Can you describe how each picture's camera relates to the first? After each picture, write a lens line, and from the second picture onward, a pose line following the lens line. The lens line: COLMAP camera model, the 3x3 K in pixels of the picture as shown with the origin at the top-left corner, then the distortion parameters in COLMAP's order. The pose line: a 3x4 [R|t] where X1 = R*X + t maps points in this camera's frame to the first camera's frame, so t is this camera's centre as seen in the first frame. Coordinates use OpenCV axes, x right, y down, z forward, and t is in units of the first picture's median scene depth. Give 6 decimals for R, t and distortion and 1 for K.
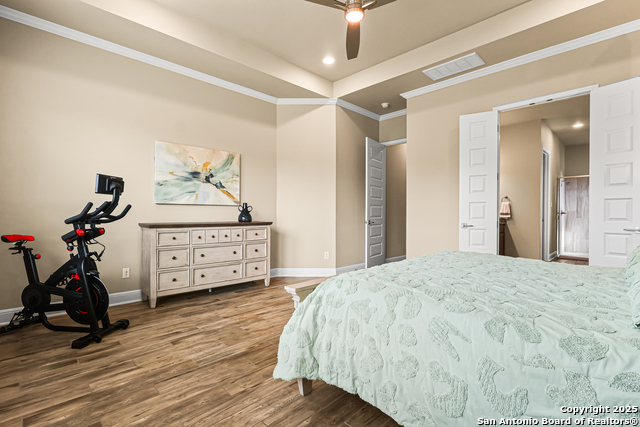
lens RADIAL K [[301.1, 0, 310.8], [0, 301.1, 216.4], [0, 0, 1]] dist [-0.000612, -0.000069]
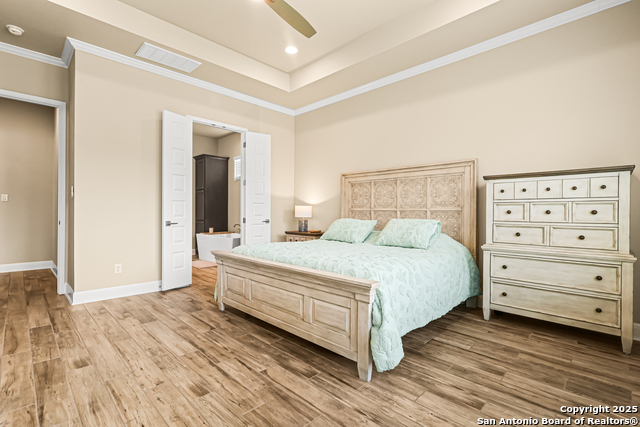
lens RADIAL K [[299.7, 0, 318.6], [0, 299.7, 216.3], [0, 0, 1]] dist [-0.001478, -0.000194]
pose [[-0.028683, -0.014721, 0.999480, -0.741462], [0.006672, 0.999866, 0.014918, -0.008119], [-0.999566, 0.007097, -0.028581, 0.825570]]
